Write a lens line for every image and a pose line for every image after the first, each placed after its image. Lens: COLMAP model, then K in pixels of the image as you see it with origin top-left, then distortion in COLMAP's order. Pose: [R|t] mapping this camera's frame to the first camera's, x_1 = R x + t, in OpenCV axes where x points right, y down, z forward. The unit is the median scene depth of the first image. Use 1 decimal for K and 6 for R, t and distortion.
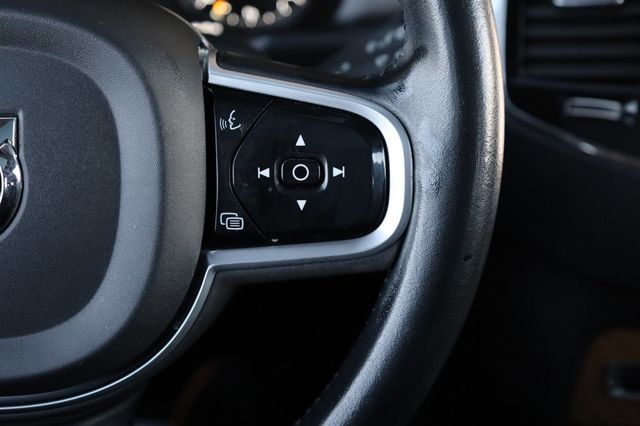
lens RADIAL K [[933.3, 0, 320.0], [0, 933.3, 213.0], [0, 0, 1]] dist [-0.015734, 0.007122]
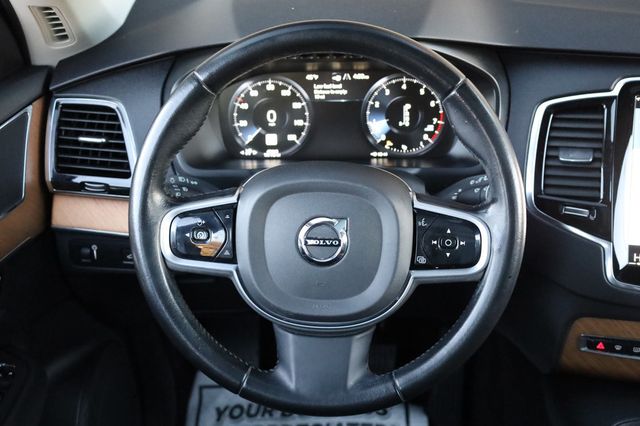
lens RADIAL K [[933.3, 0, 320.0], [0, 933.3, 213.0], [0, 0, 1]] dist [-0.015734, 0.007122]
pose [[0.997209, 0.038766, -0.063811, -0.216737], [-0.040689, 0.998747, -0.029119, -0.035103], [0.062602, 0.031634, 0.997537, -1.666136]]
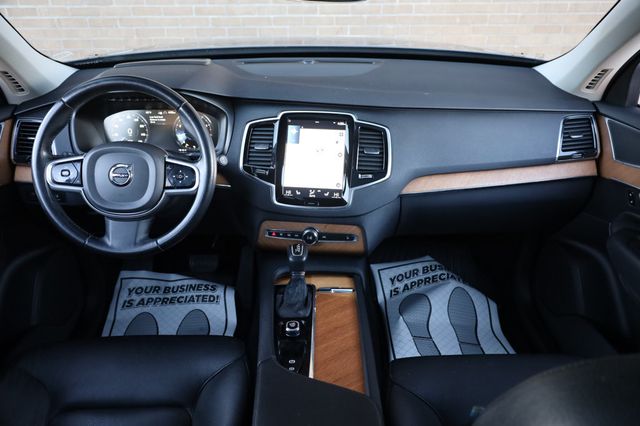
lens RADIAL K [[514.8, 0, 320.0], [0, 514.8, 213.0], [0, 0, 1]] dist [0.004403, -0.000151]
pose [[0.999030, 0.036255, 0.024994, 0.779708], [-0.034462, 0.997038, -0.068763, 0.375479], [-0.027413, 0.067835, 0.997320, -2.232039]]
